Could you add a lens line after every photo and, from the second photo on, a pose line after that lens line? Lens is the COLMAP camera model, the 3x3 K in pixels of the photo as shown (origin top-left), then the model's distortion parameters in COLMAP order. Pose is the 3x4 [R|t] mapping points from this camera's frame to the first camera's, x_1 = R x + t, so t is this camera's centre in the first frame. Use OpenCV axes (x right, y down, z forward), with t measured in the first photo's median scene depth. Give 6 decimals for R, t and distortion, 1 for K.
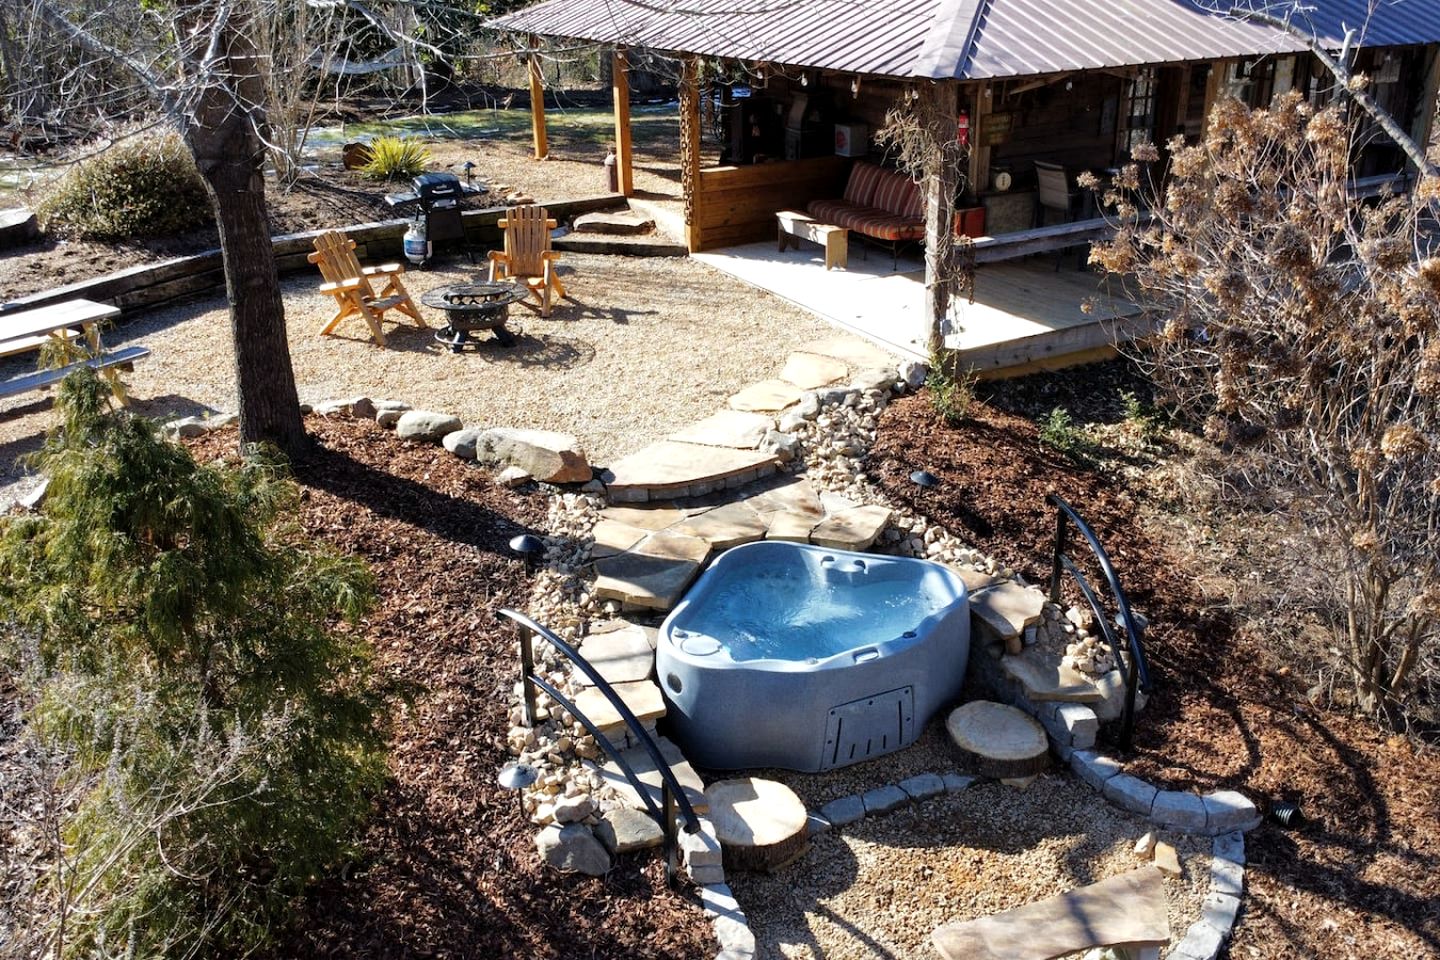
lens RADIAL K [[1235.0, 0, 720.0], [0, 1235.0, 480.0], [0, 0, 1]] dist [-0.015755, -0.041898]
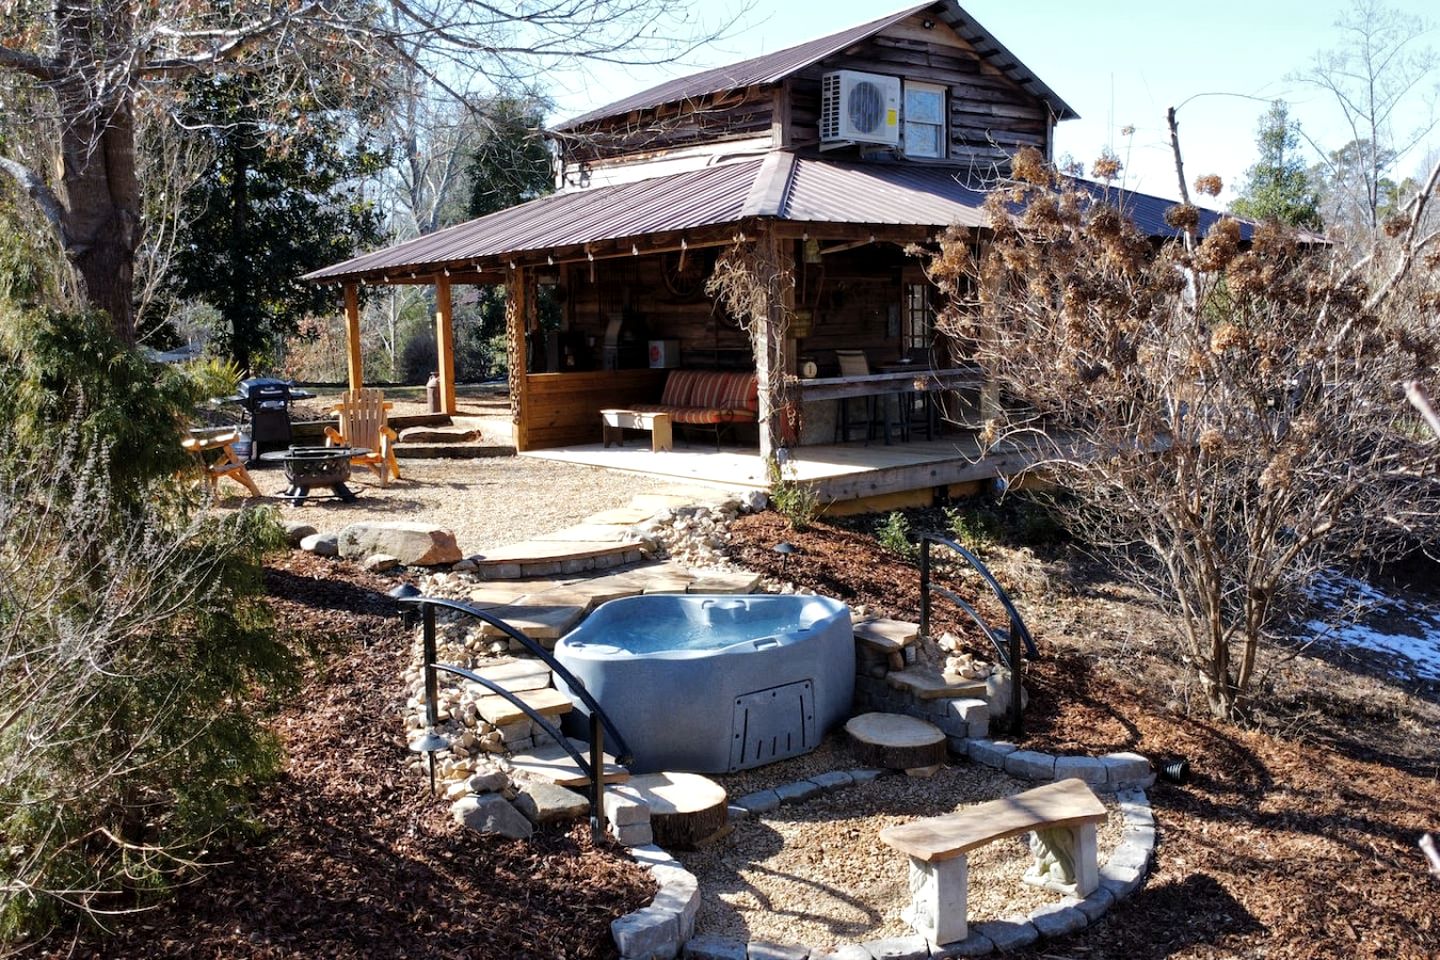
lens RADIAL K [[1235.0, 0, 720.0], [0, 1235.0, 480.0], [0, 0, 1]] dist [-0.015755, -0.041898]
pose [[0.982690, -0.023409, 0.183774, -0.100018], [0.075002, 0.957324, -0.279115, 0.286506], [-0.169397, 0.288067, 0.942508, 0.010917]]
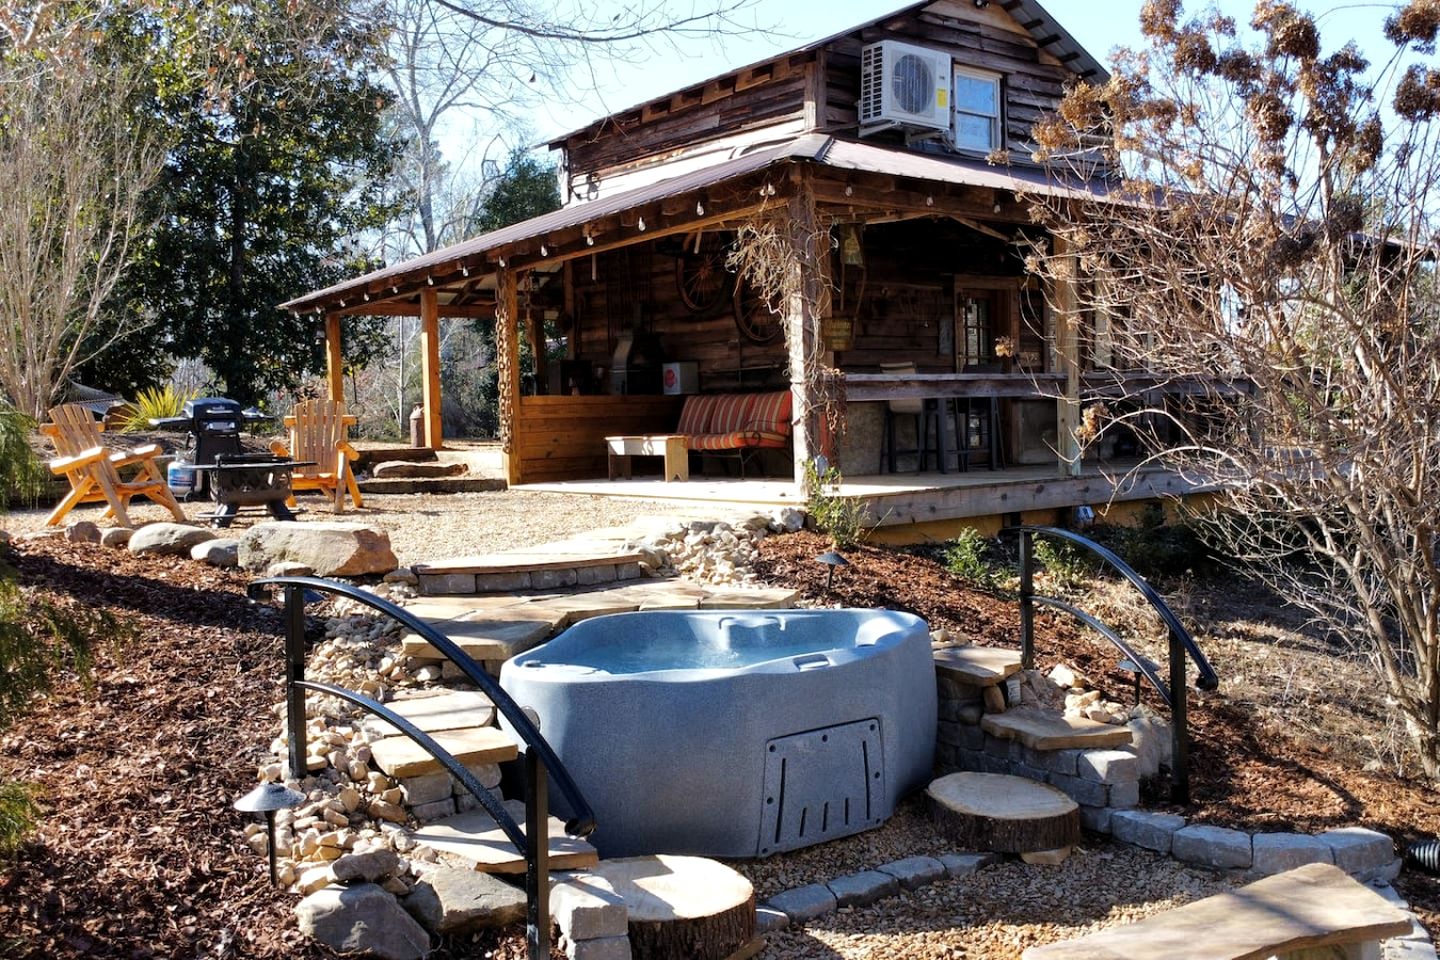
lens RADIAL K [[1235.0, 0, 720.0], [0, 1235.0, 480.0], [0, 0, 1]] dist [-0.015755, -0.041898]
pose [[0.986275, -0.010812, 0.164755, -0.042408], [0.069434, 0.932491, -0.354457, 0.279553], [-0.149800, 0.361031, 0.920443, 0.335658]]
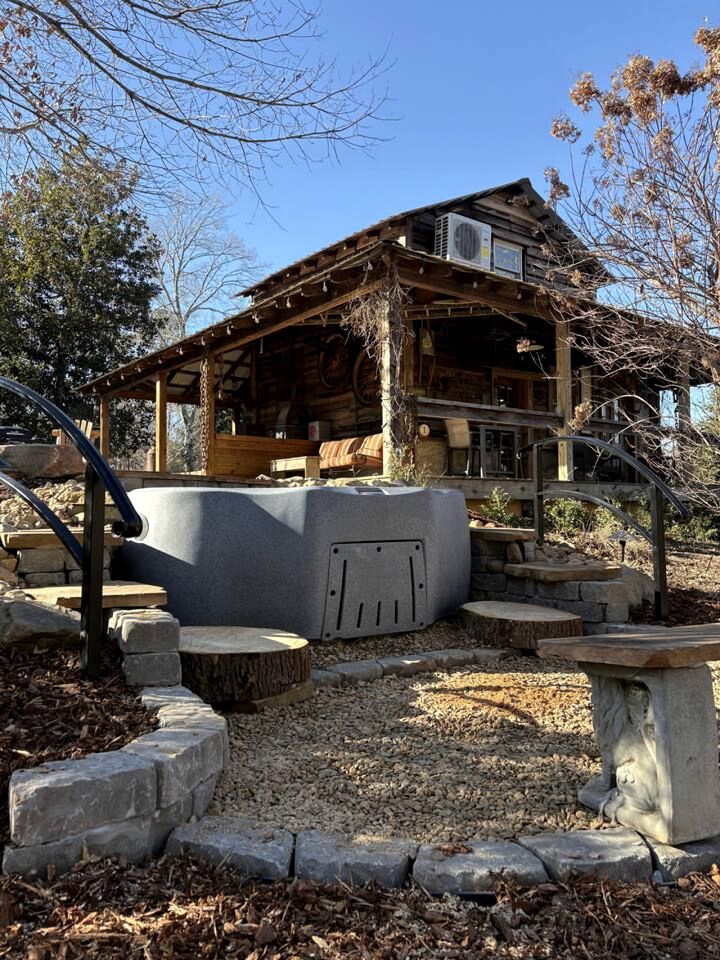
lens RADIAL K [[715.2, 0, 360.0], [0, 715.2, 480.0], [0, 0, 1]] dist [0.119448, -0.204841]
pose [[0.985654, 0.027147, 0.166582, 0.025281], [0.050237, 0.895058, -0.443111, 0.351097], [-0.161130, 0.445122, 0.880854, 0.538025]]
